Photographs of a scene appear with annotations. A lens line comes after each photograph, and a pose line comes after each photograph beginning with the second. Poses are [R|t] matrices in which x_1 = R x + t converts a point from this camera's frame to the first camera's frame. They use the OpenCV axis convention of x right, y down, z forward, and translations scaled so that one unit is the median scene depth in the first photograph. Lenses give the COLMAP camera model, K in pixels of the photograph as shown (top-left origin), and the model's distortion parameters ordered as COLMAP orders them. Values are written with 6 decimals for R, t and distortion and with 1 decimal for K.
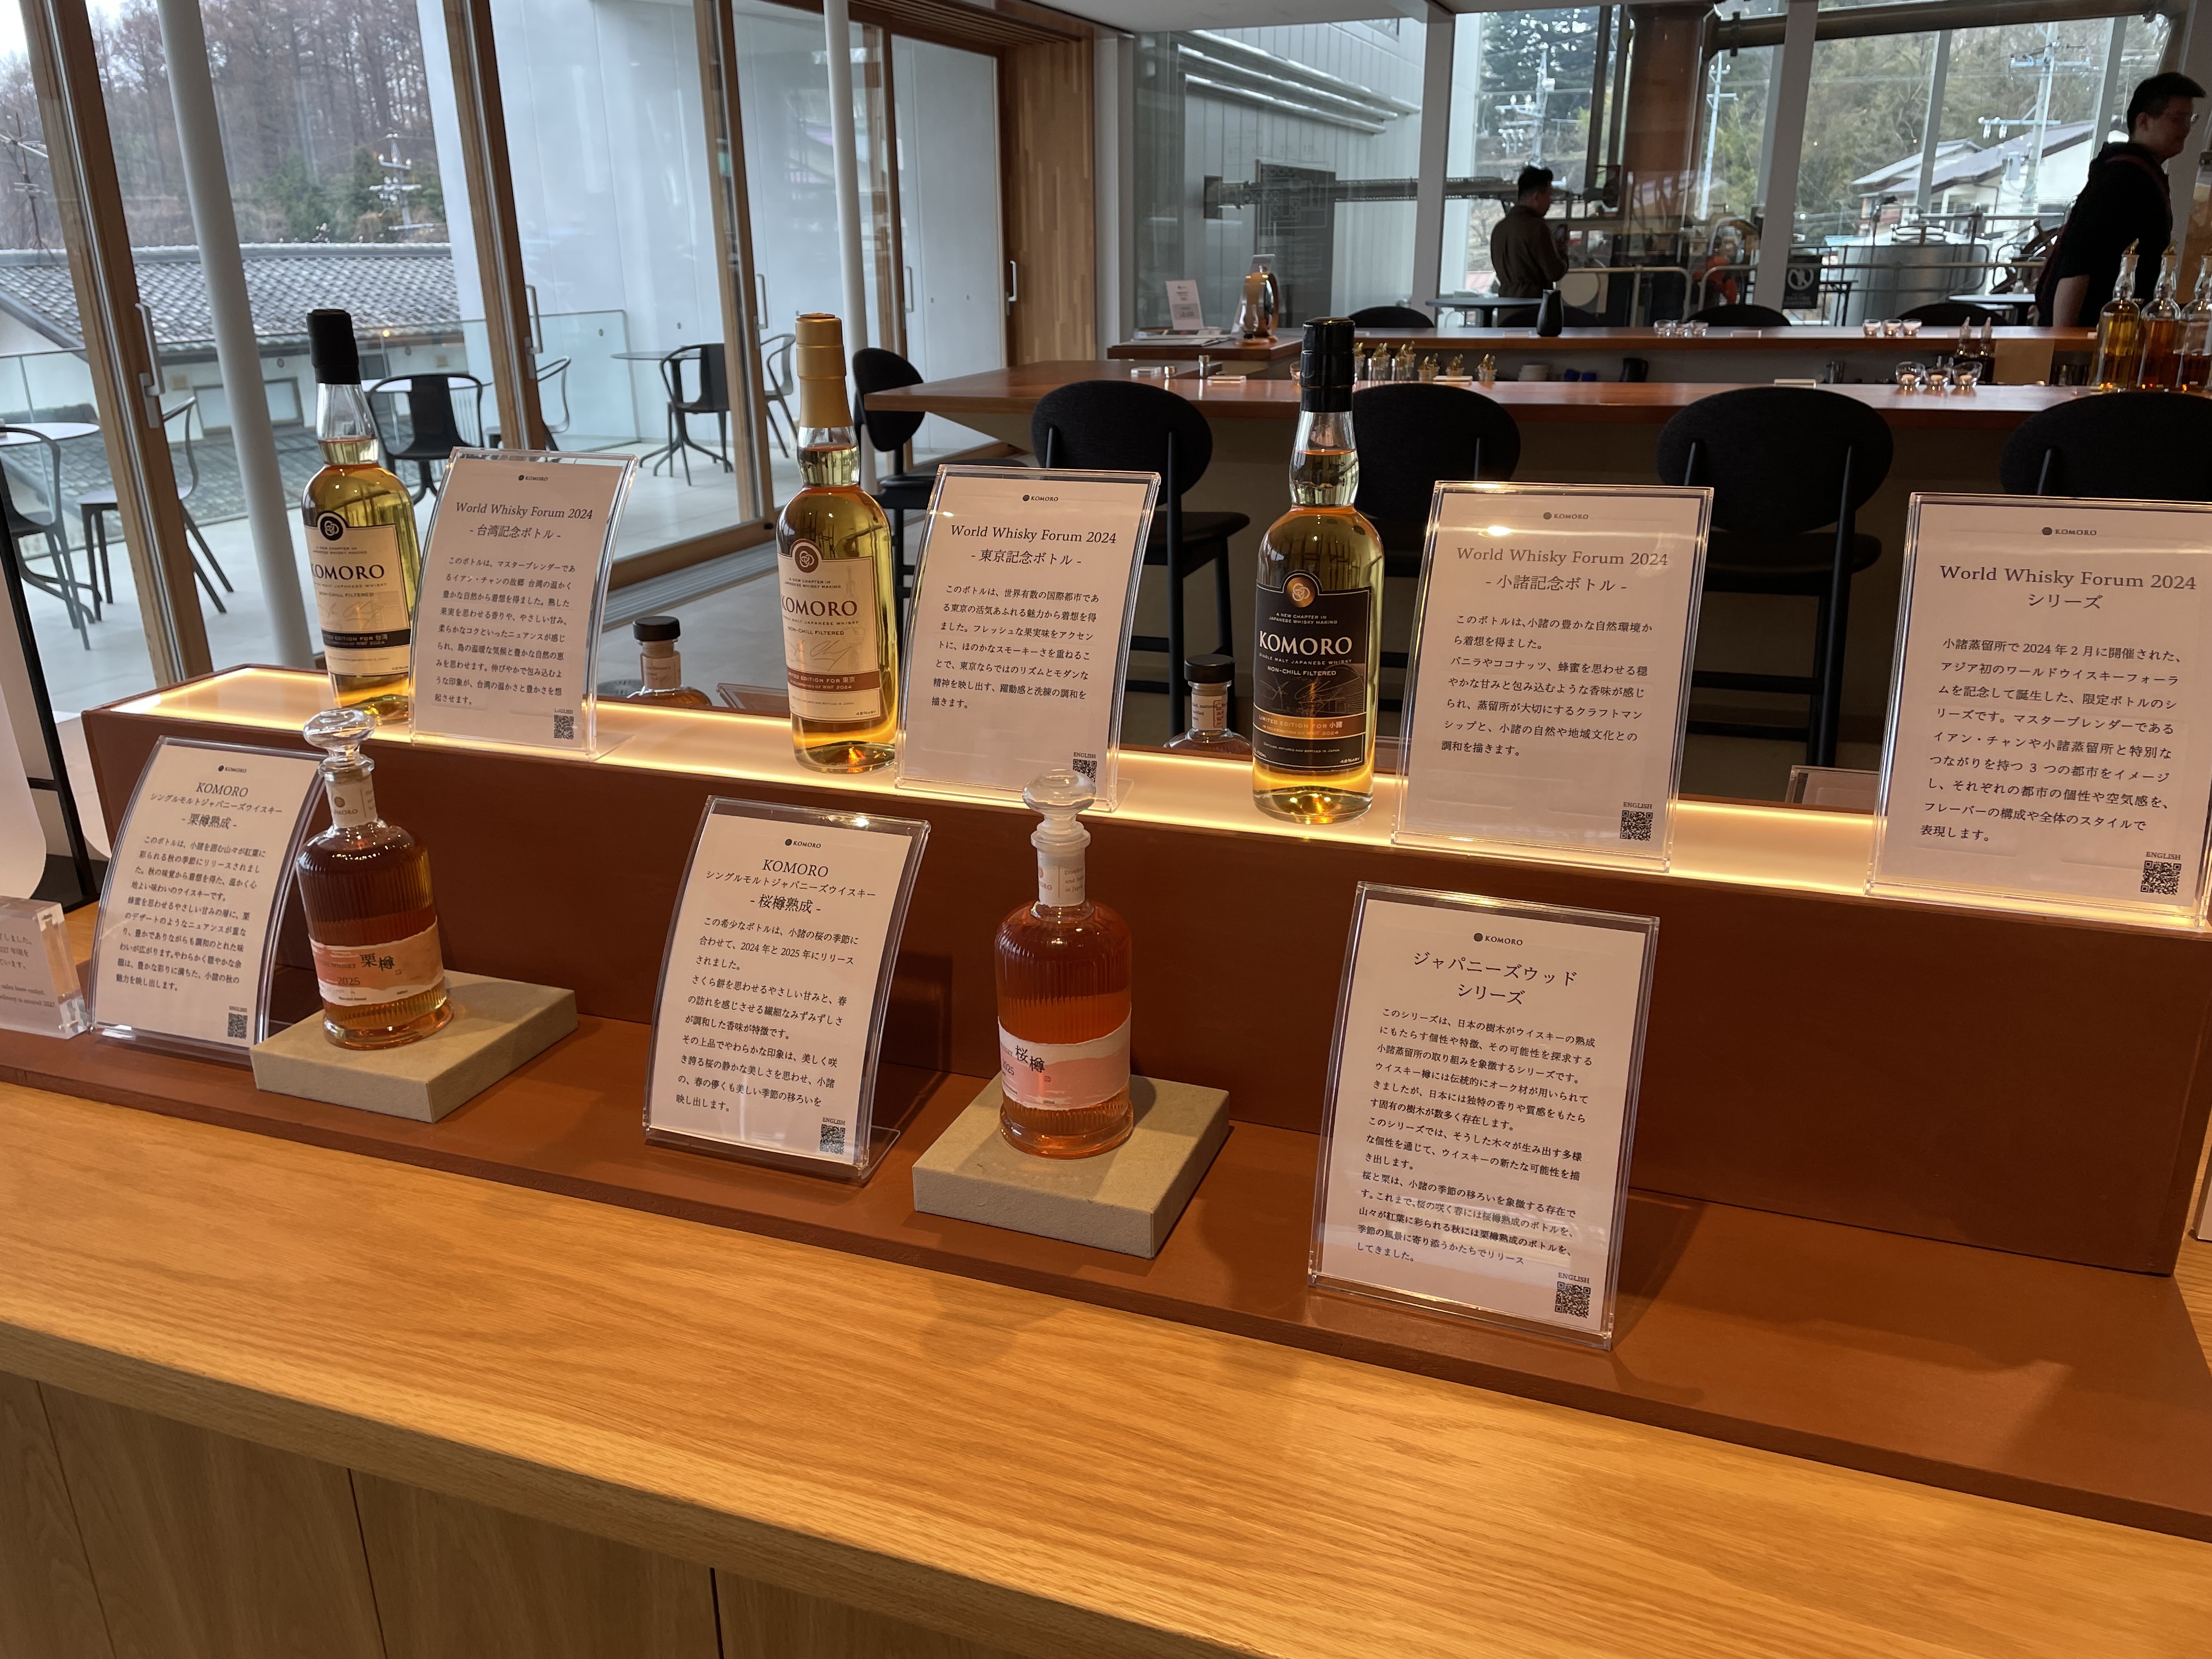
lens RADIAL K [[1654.0, 0, 1086.3], [0, 1654.0, 842.9], [0, 0, 1]] dist [0.099776, -0.124011]
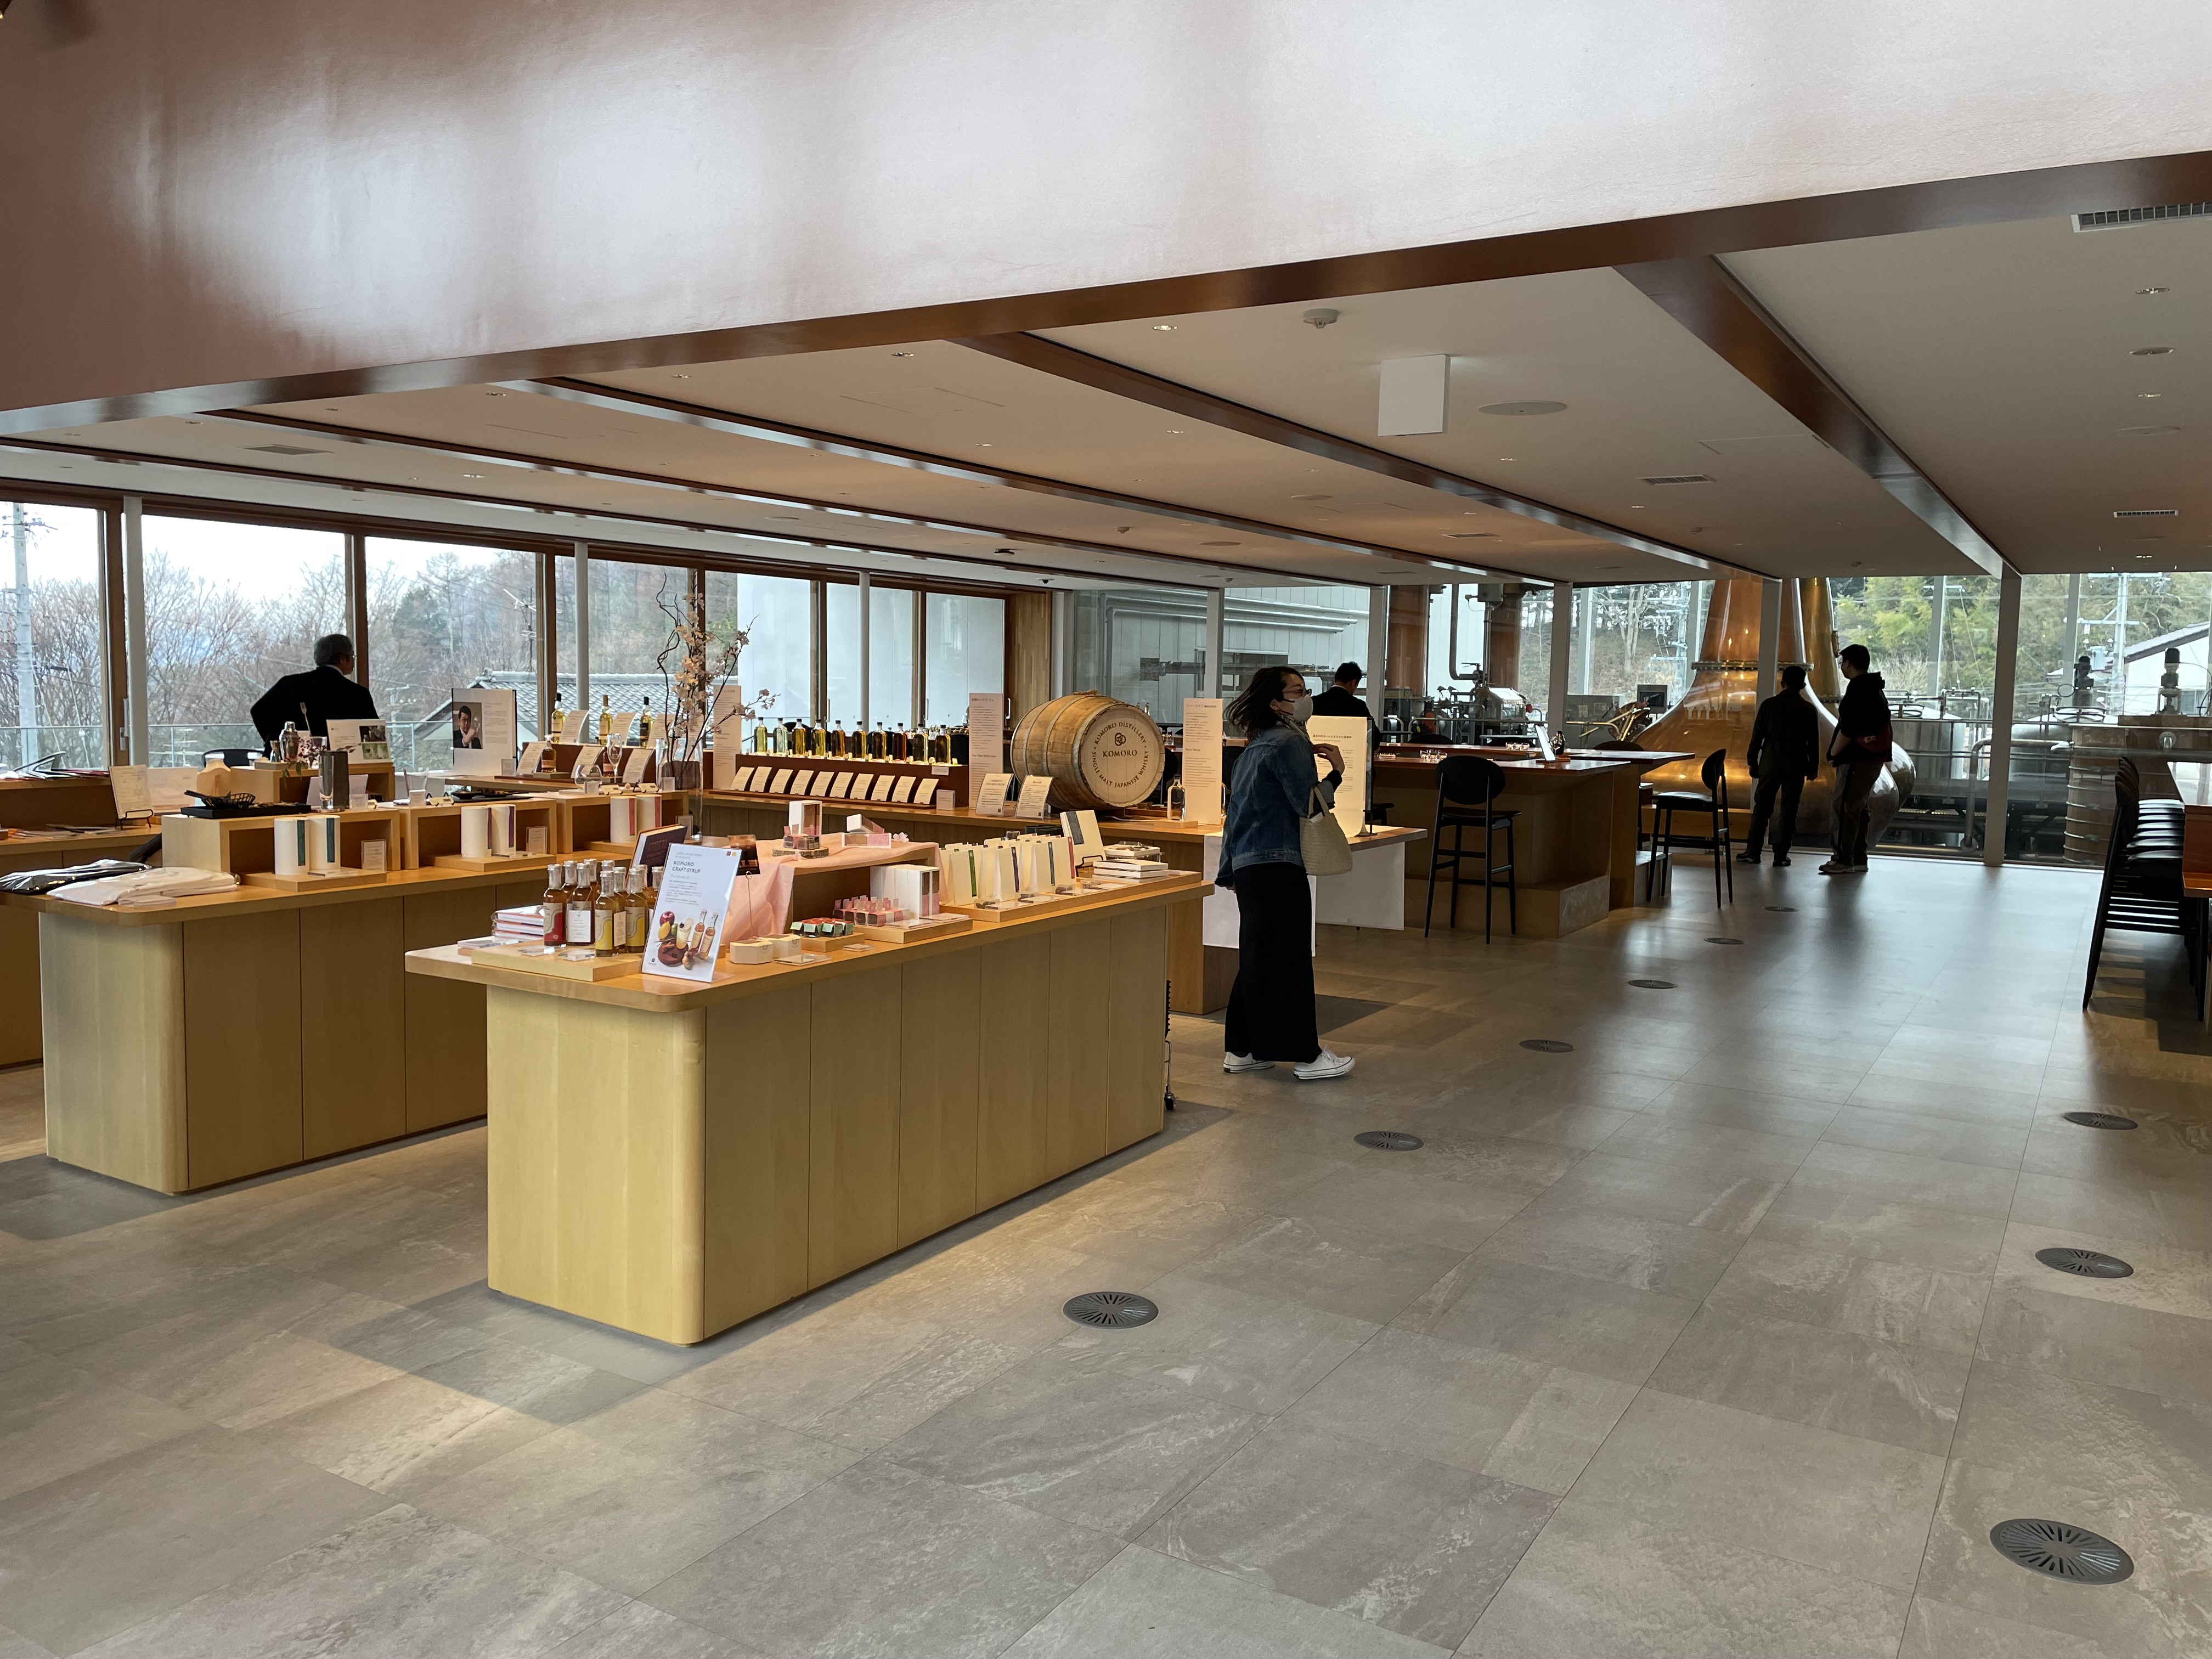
lens RADIAL K [[1683.0, 0, 1120.9], [0, 1683.0, 804.7], [0, 0, 1]] dist [0.094333, -0.128323]
pose [[0.981064, 0.046413, -0.188041, 0.447842], [-0.095514, 0.960537, -0.261240, 0.246977], [0.168495, 0.274254, 0.946781, -0.731427]]
